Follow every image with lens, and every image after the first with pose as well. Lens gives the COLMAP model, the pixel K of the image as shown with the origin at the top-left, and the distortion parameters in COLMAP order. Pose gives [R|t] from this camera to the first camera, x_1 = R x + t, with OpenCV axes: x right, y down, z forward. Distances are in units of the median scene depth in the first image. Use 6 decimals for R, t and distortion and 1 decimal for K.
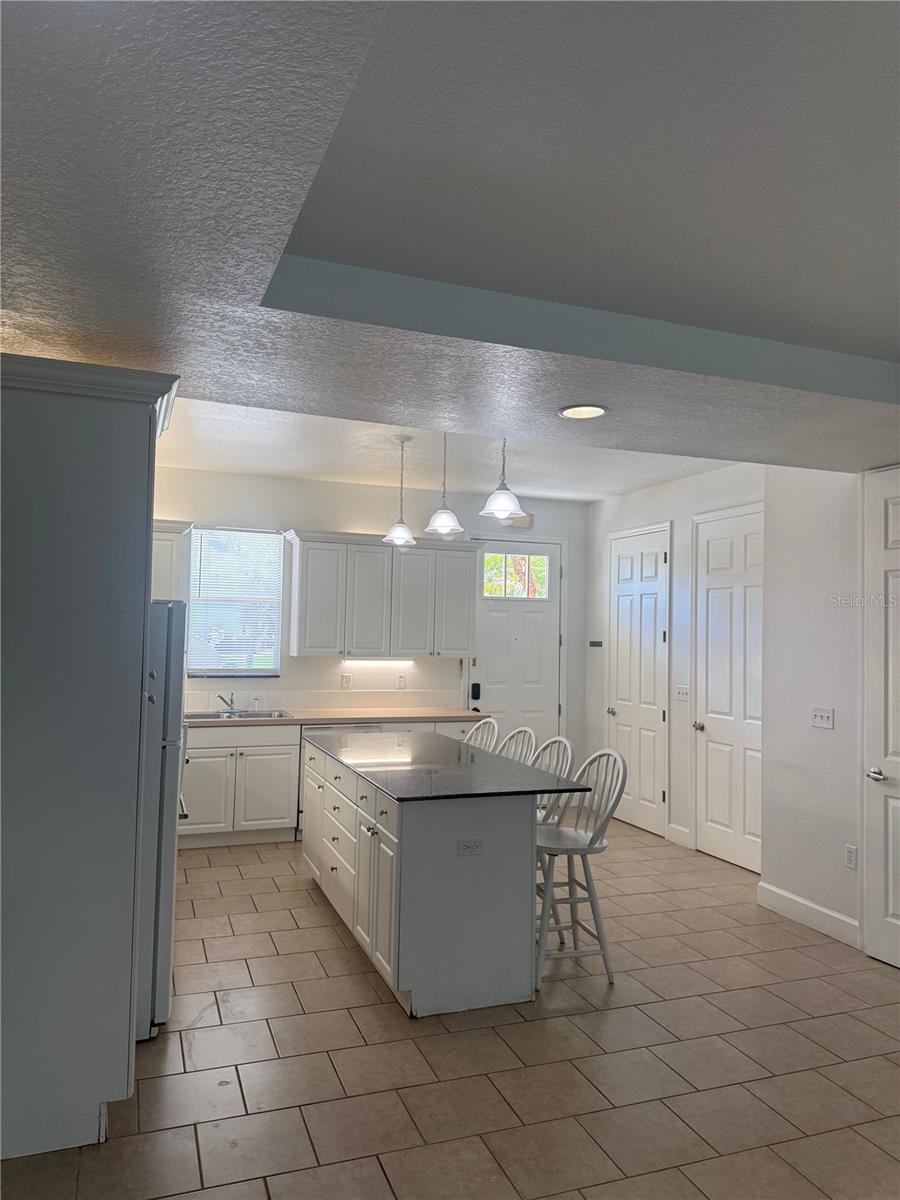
lens RADIAL K [[830.5, 0, 450.0], [0, 830.5, 600.0], [0, 0, 1]] dist [0.118618, -0.222110]
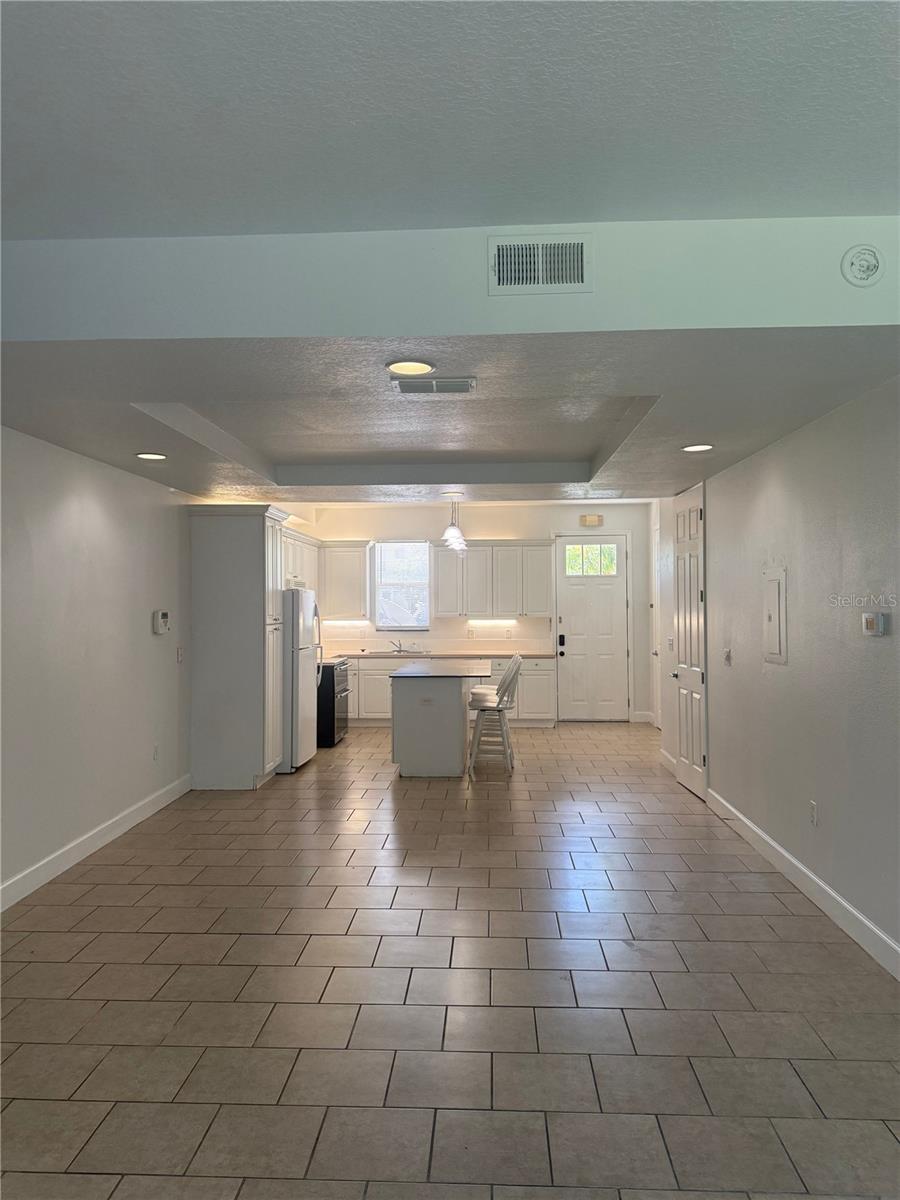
lens RADIAL K [[830.5, 0, 450.0], [0, 830.5, 600.0], [0, 0, 1]] dist [0.118618, -0.222110]
pose [[0.917029, -0.028888, -0.397774, 0.466841], [0.040916, 0.998925, 0.021781, -0.001016], [0.396717, -0.036249, 0.917225, -0.452235]]
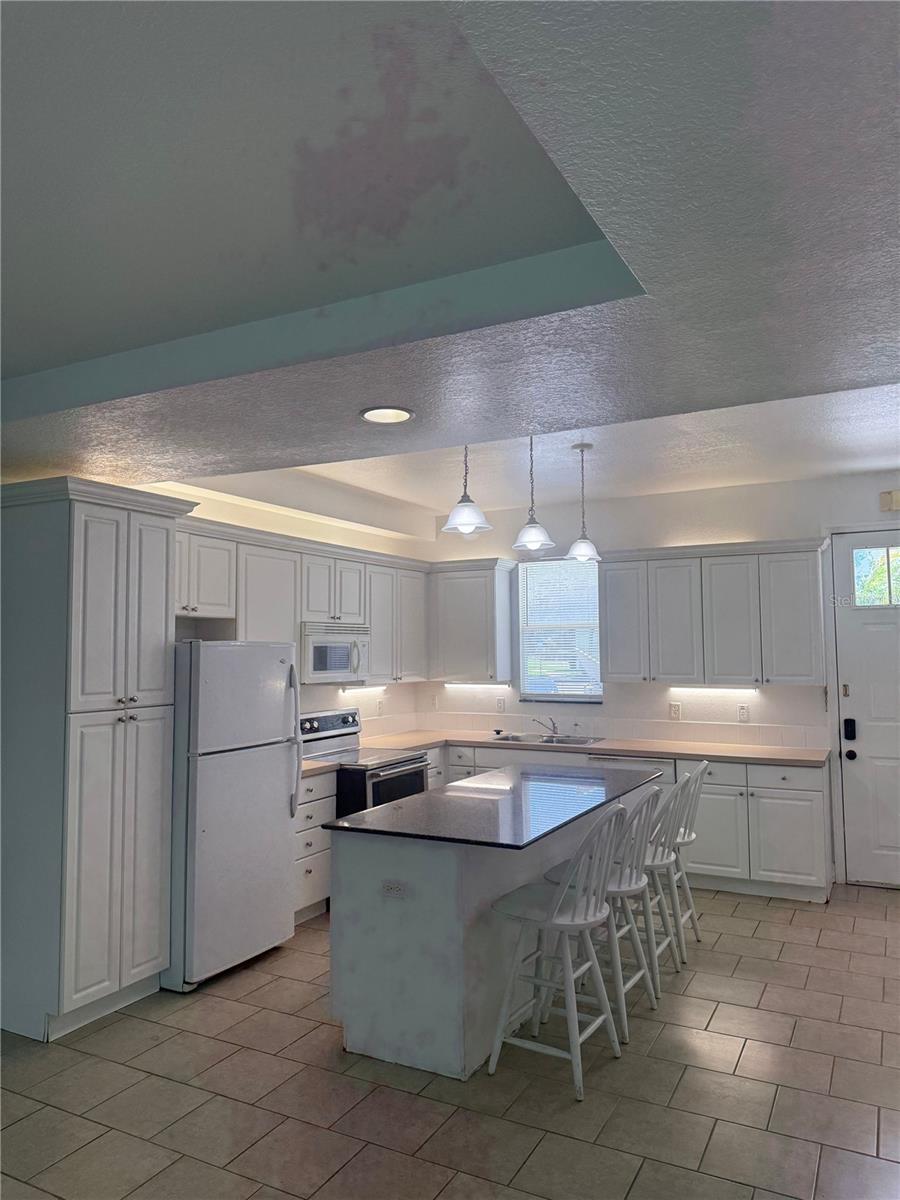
lens RADIAL K [[830.5, 0, 450.0], [0, 830.5, 600.0], [0, 0, 1]] dist [0.118618, -0.222110]
pose [[0.664324, -0.071933, -0.743976, 0.403091], [0.051295, 0.997399, -0.050632, 0.011236], [0.745683, -0.004526, 0.666286, 0.213158]]
